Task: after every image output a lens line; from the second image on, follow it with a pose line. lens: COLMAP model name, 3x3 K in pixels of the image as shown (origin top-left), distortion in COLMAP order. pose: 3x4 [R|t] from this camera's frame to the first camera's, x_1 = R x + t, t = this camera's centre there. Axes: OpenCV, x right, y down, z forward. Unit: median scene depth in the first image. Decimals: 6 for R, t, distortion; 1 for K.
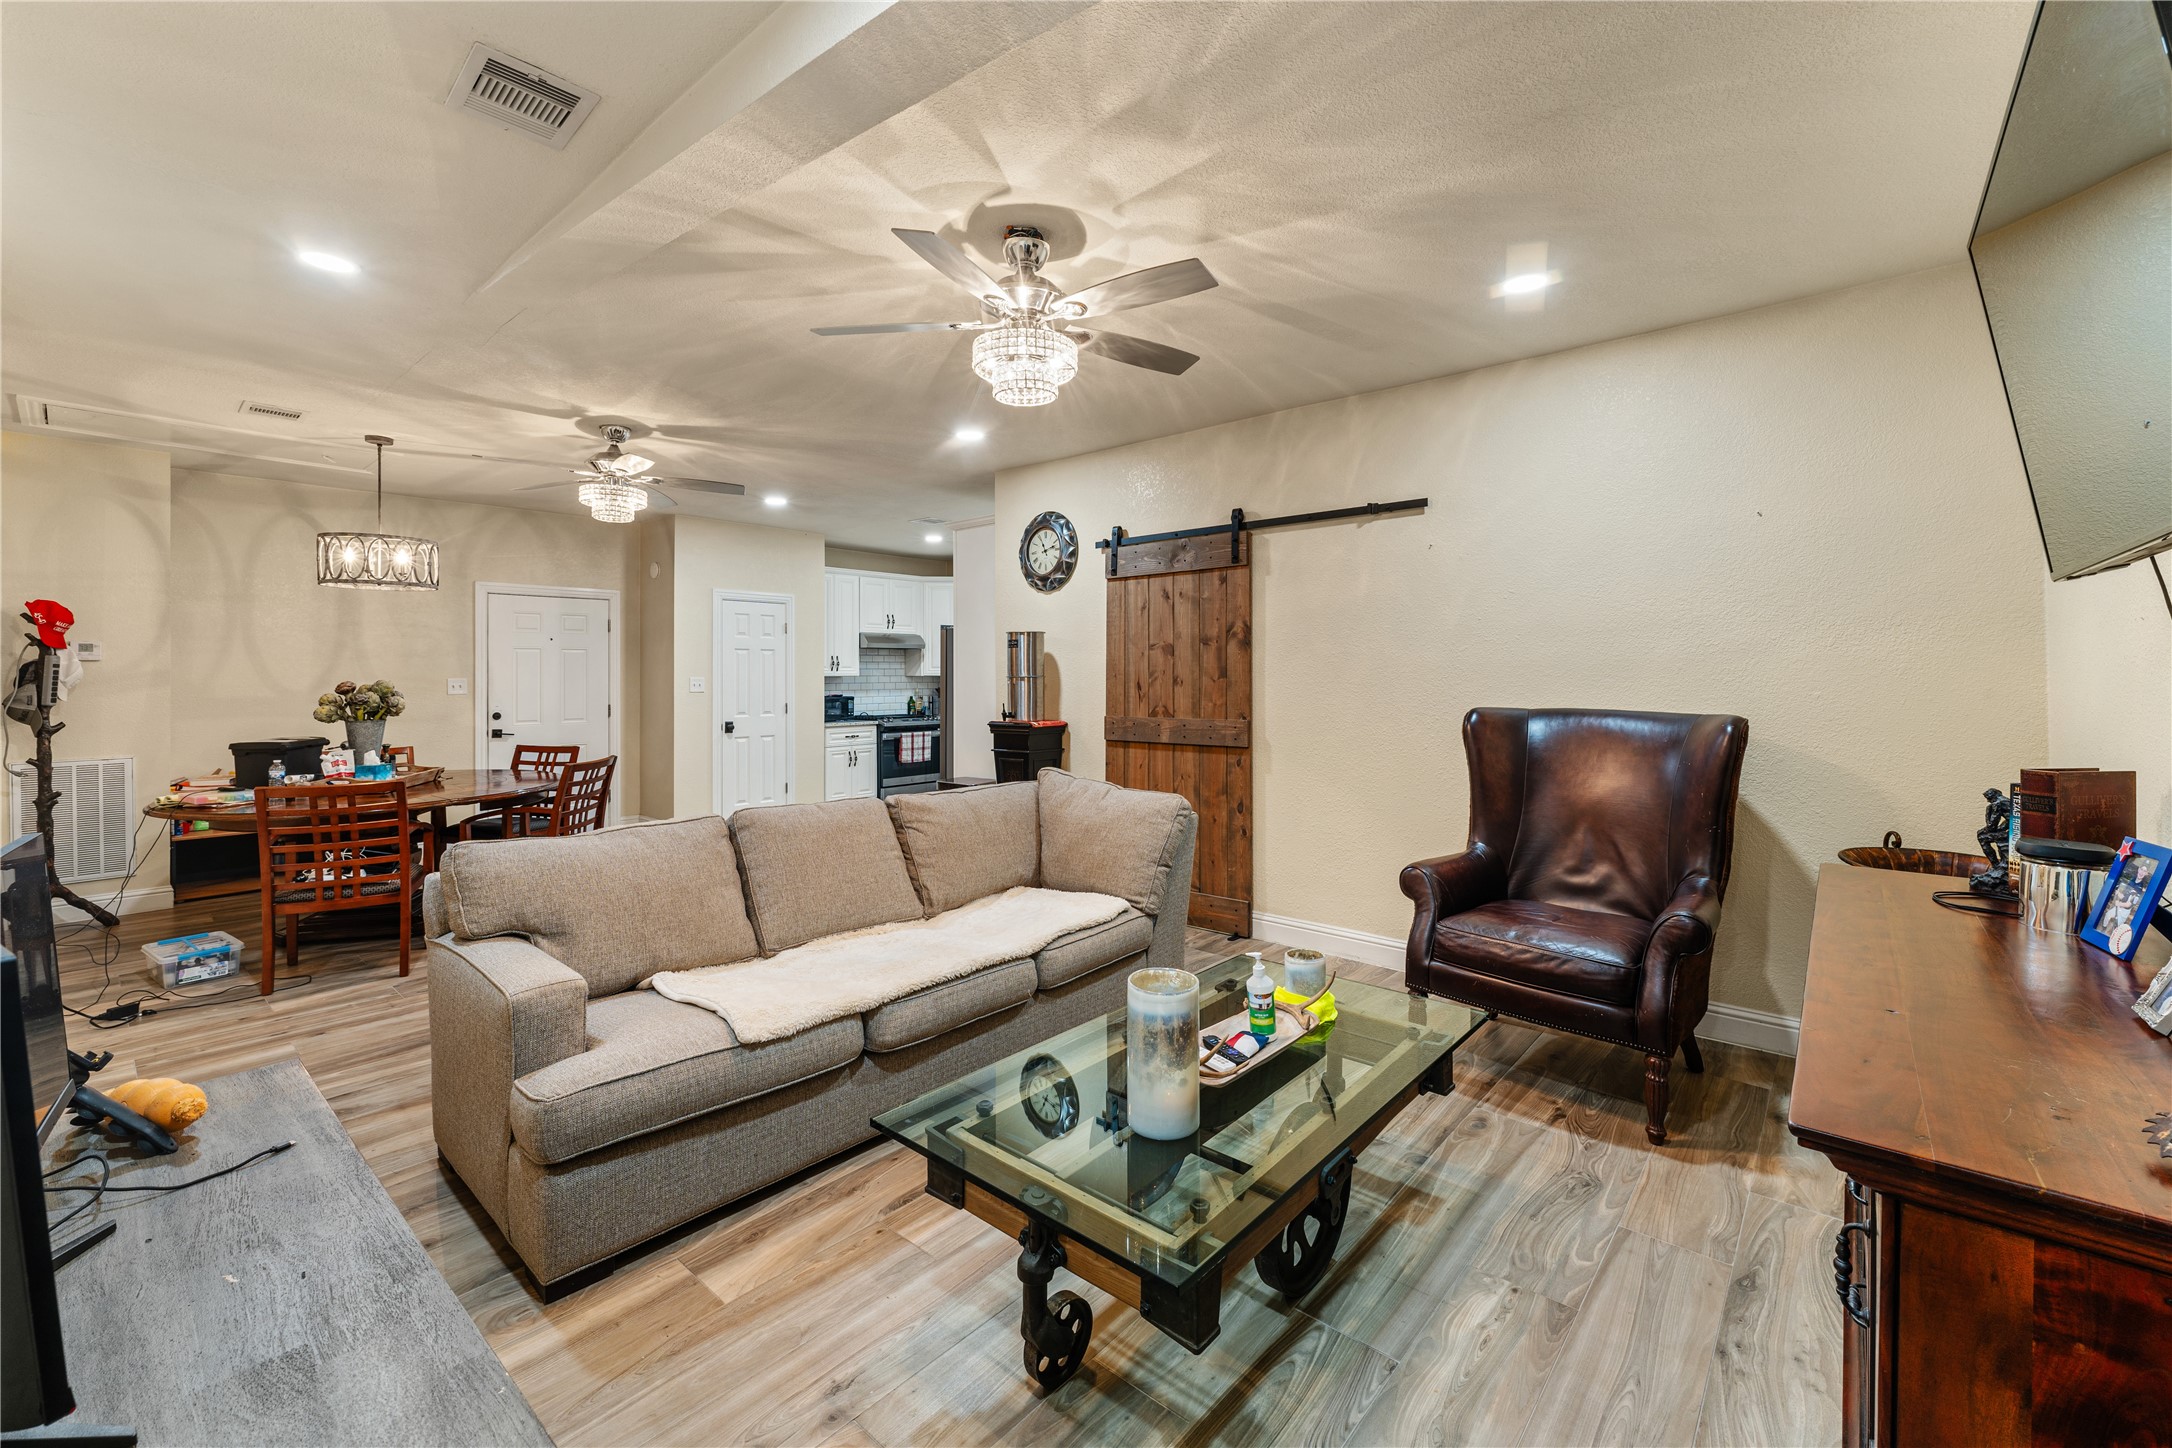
lens RADIAL K [[889.2, 0, 1090.5], [0, 889.2, 684.6], [0, 0, 1]] dist [-0.000093, -0.000077]
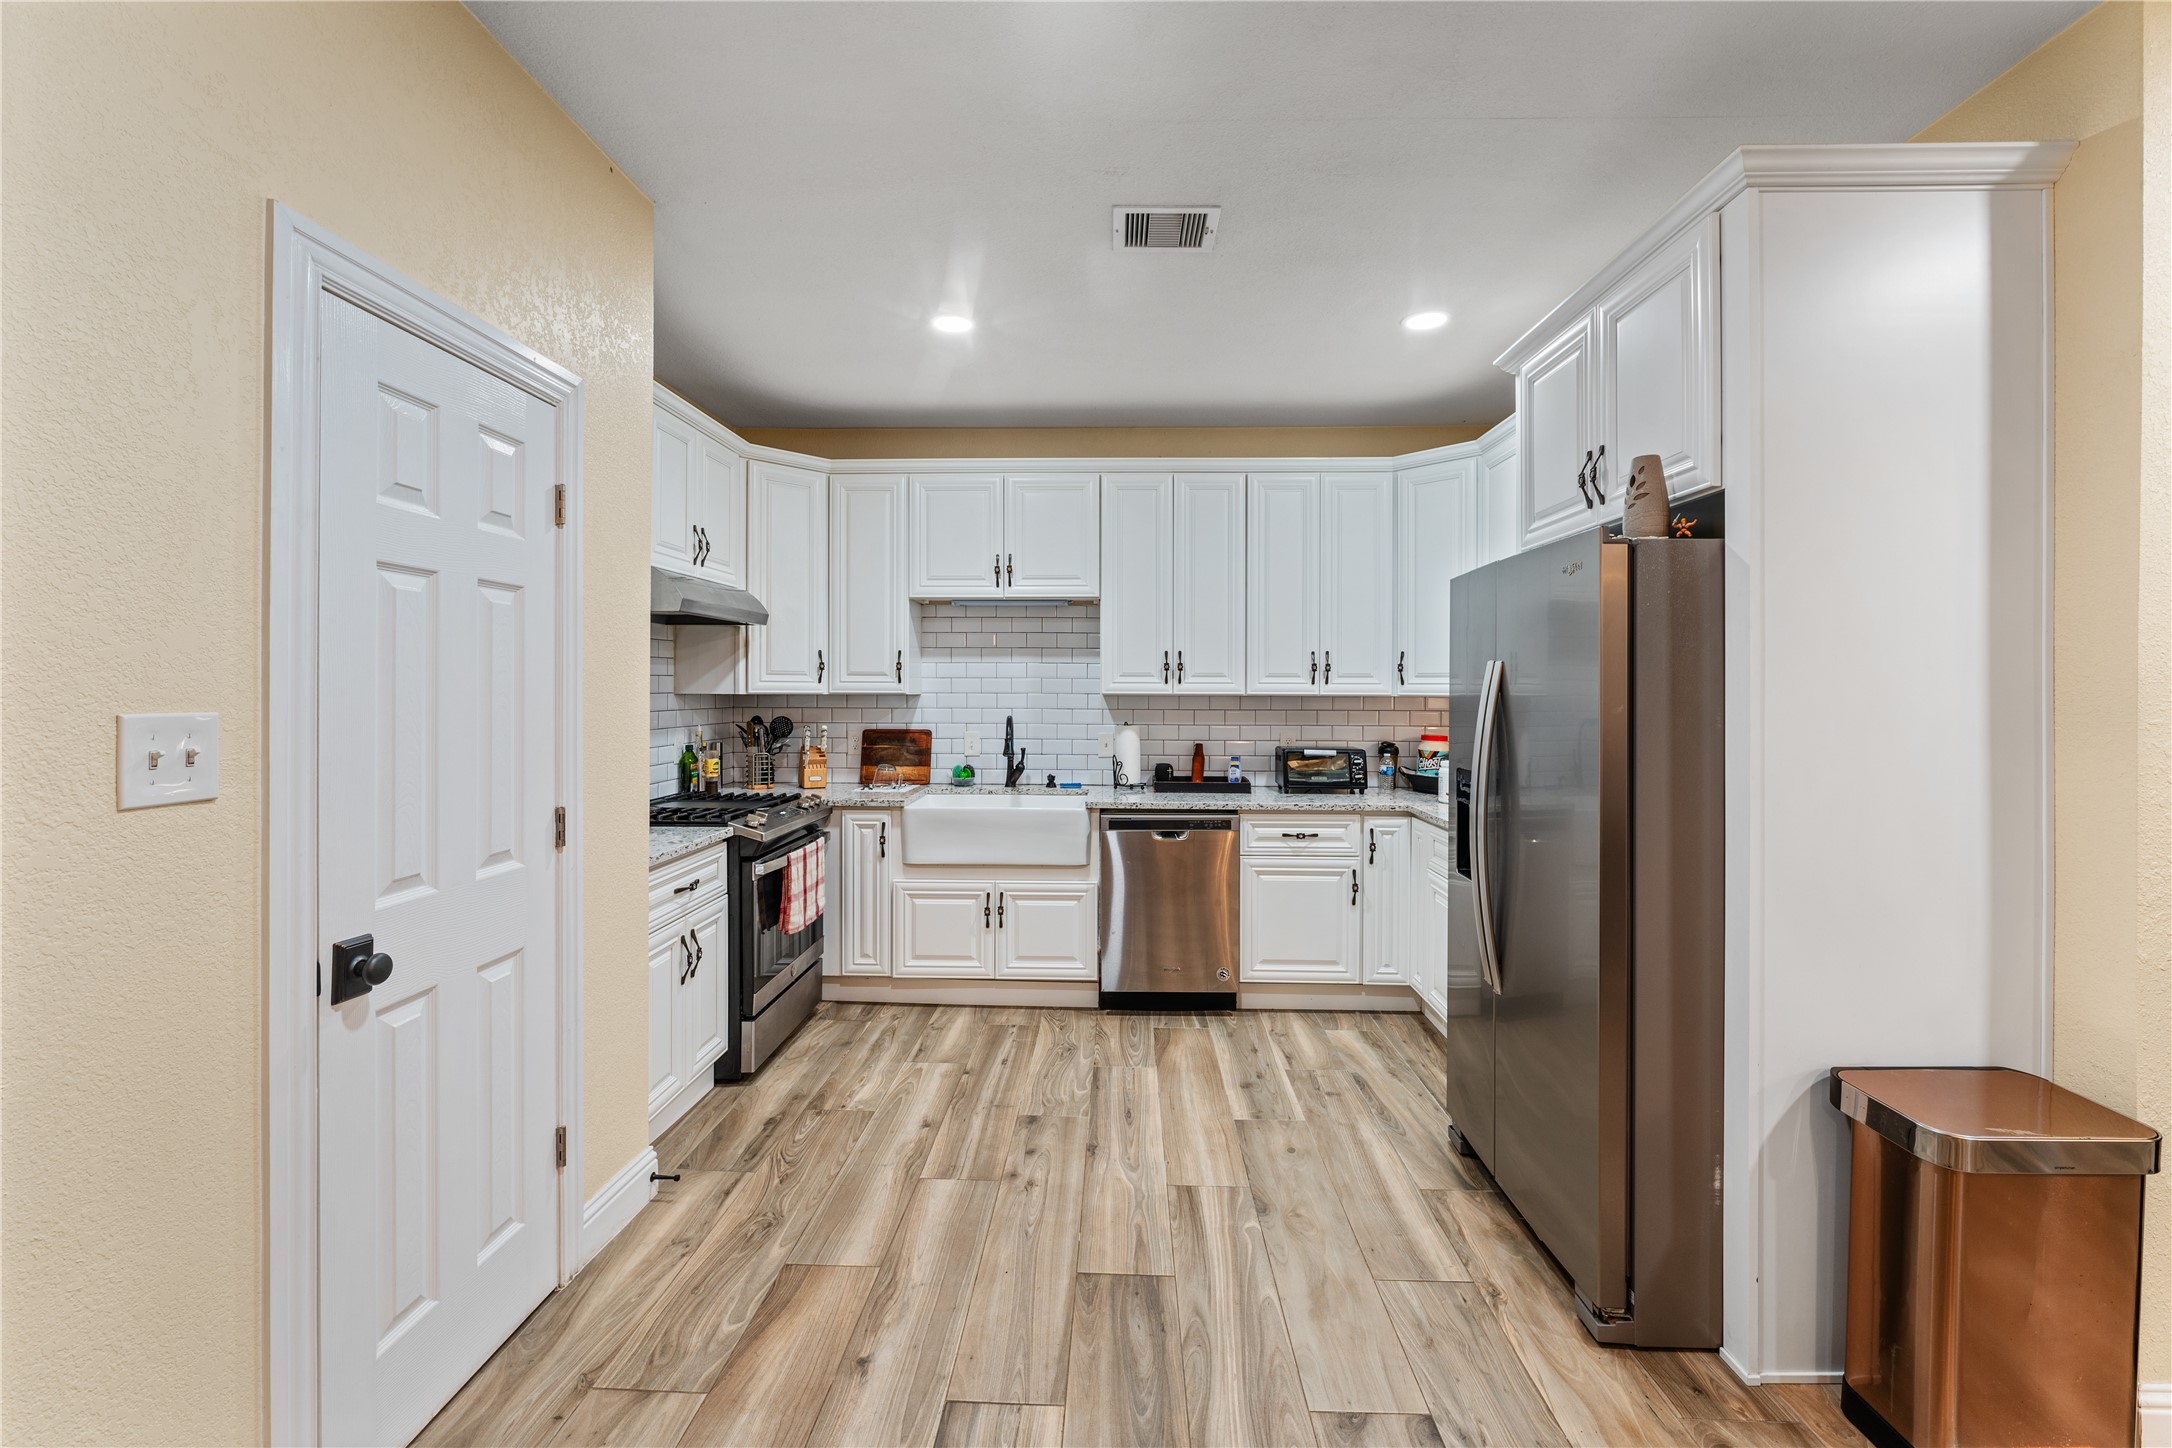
lens RADIAL K [[889.2, 0, 1090.5], [0, 889.2, 684.6], [0, 0, 1]] dist [-0.000093, -0.000077]
pose [[0.778907, 0.003550, 0.627129, -0.601568], [0.001213, 0.999974, -0.007167, -0.019206], [-0.627138, 0.006343, 0.778882, 1.139877]]
